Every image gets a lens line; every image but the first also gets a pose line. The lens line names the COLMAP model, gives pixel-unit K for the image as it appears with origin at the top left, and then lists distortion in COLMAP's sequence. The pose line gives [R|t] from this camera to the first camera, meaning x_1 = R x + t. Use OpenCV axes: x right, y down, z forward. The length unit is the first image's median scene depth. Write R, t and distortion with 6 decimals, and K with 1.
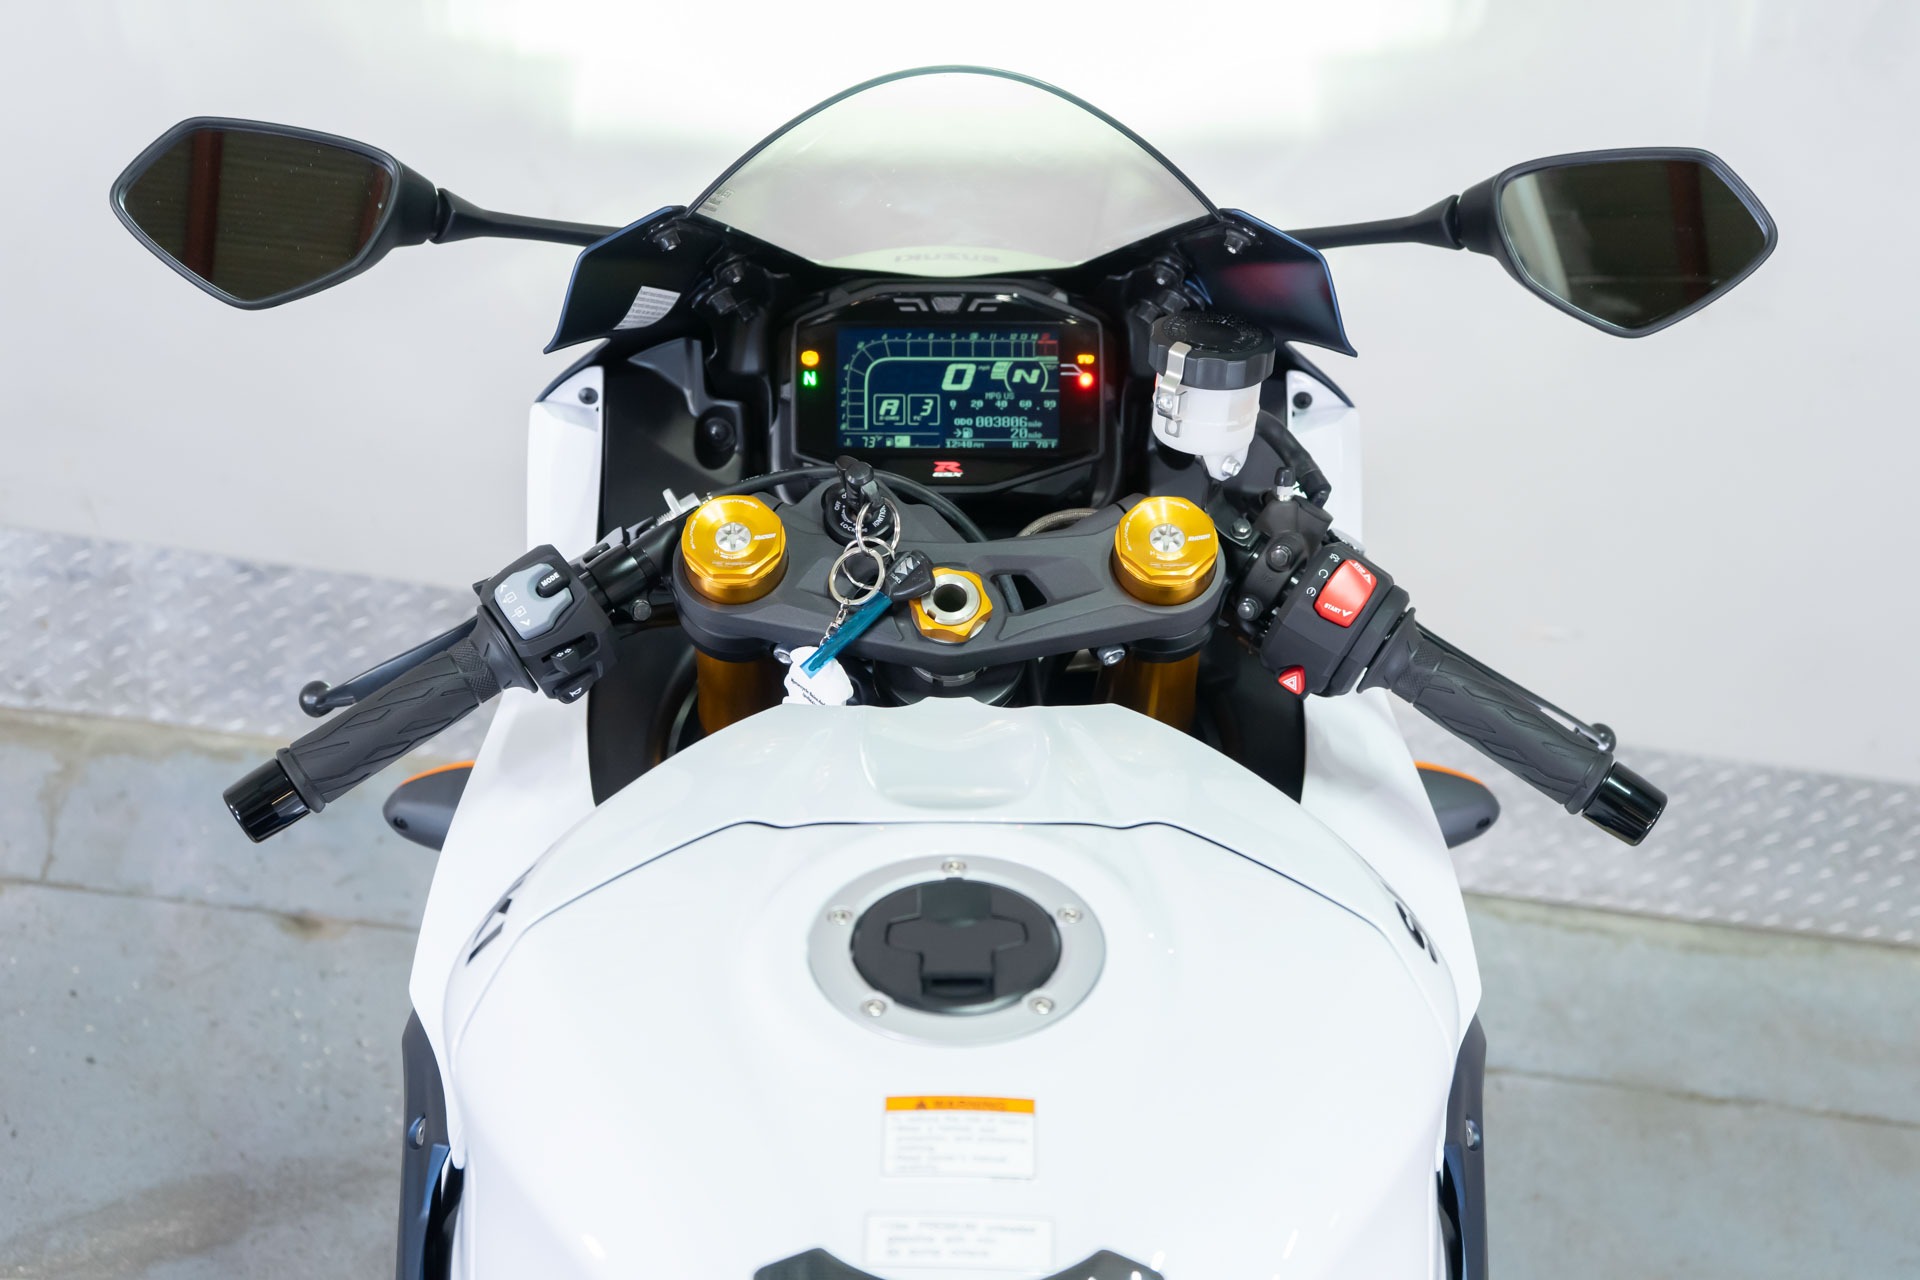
lens RADIAL K [[2635.3, 0, 957.5], [0, 2635.3, 639.4], [0, 0, 1]] dist [0.019197, 0.000000]
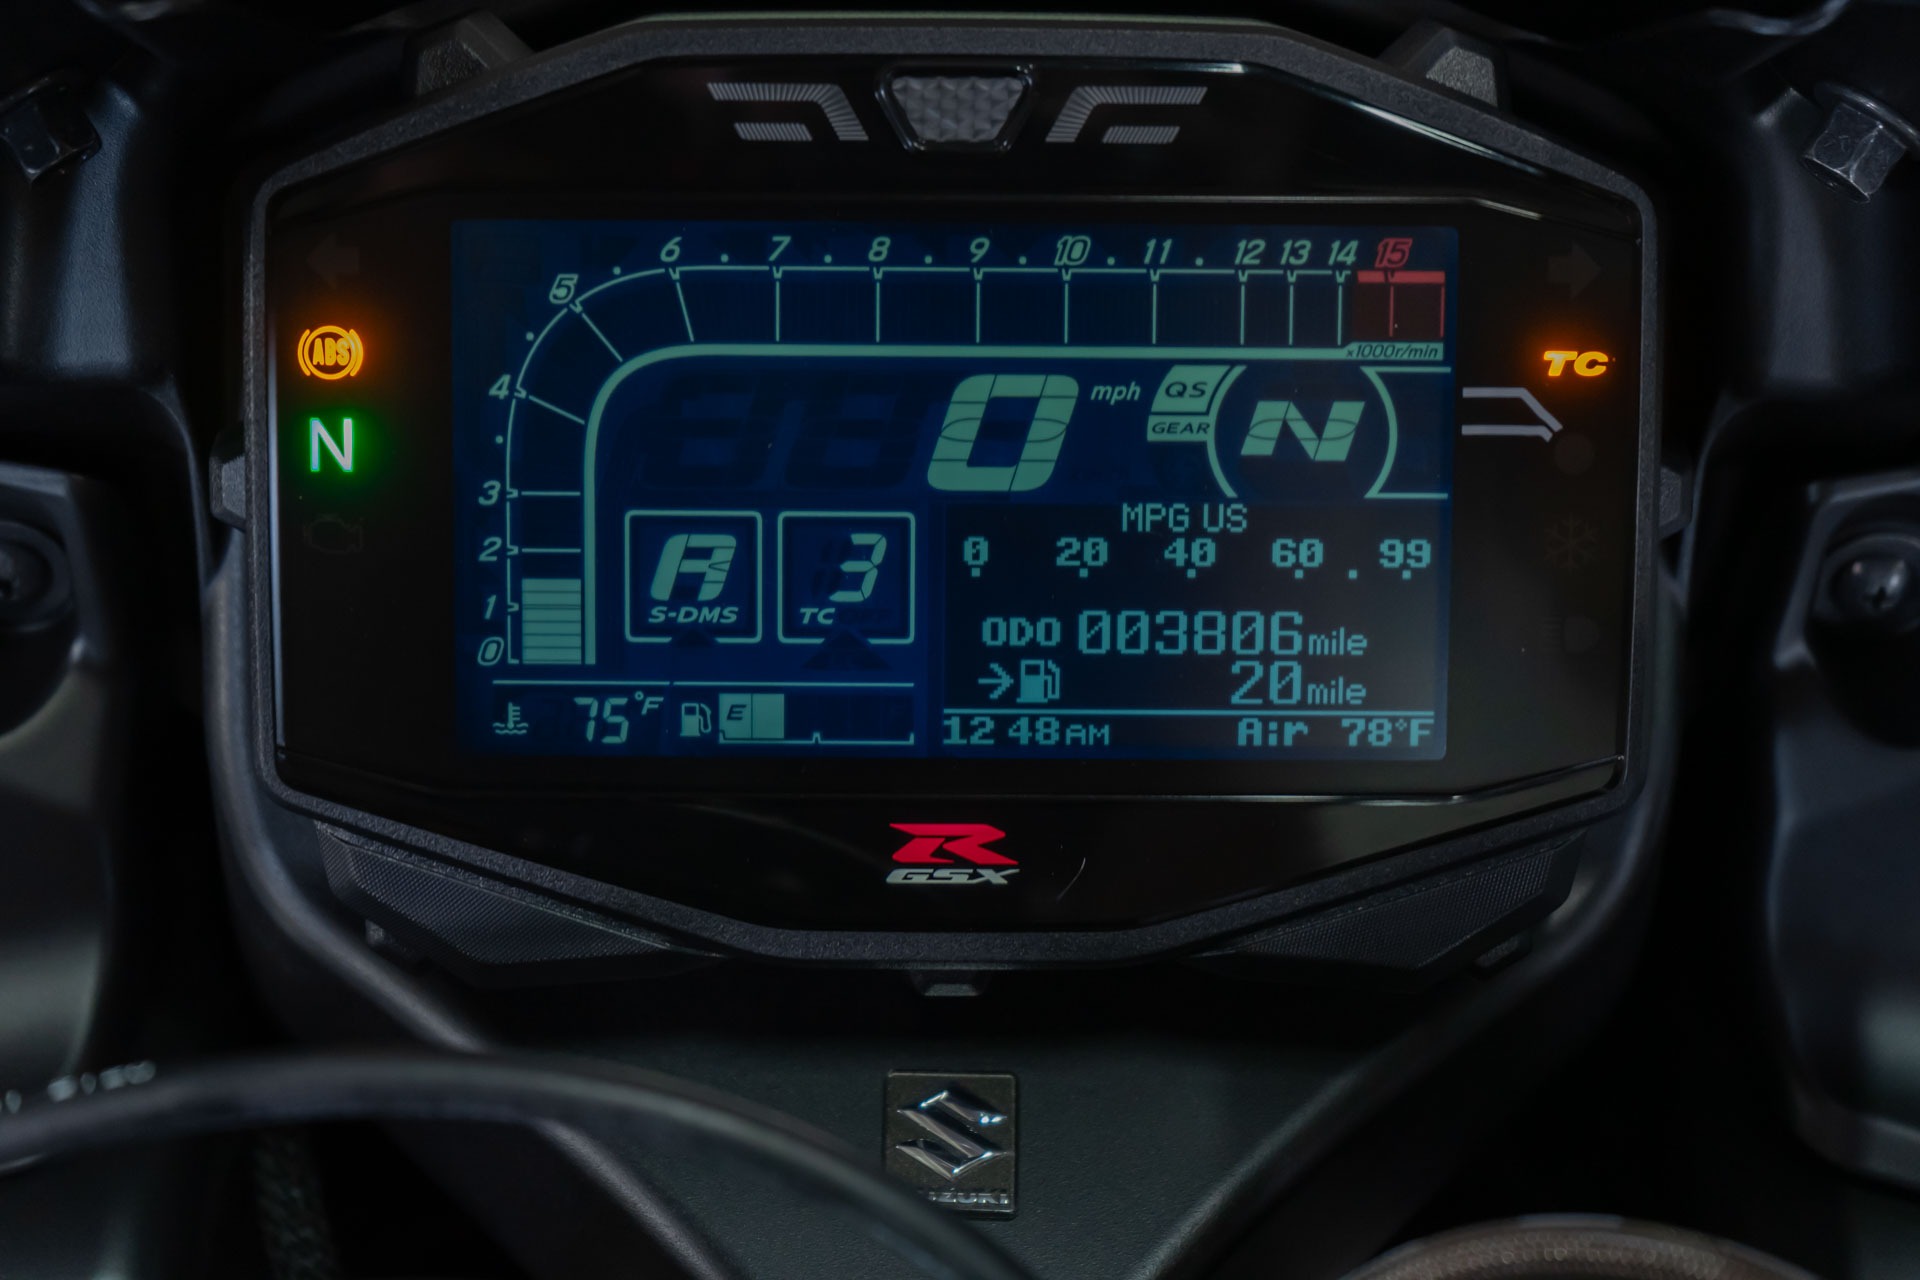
lens RADIAL K [[3672.3, 0, 963.3], [0, 3672.3, 638.1], [0, 0, 1]] dist [0.032915, 0.000000]
pose [[0.999980, 0.006096, 0.001883, -0.003339], [-0.006328, 0.985410, 0.170078, -0.135631], [-0.000818, -0.170086, 0.985429, 0.689480]]
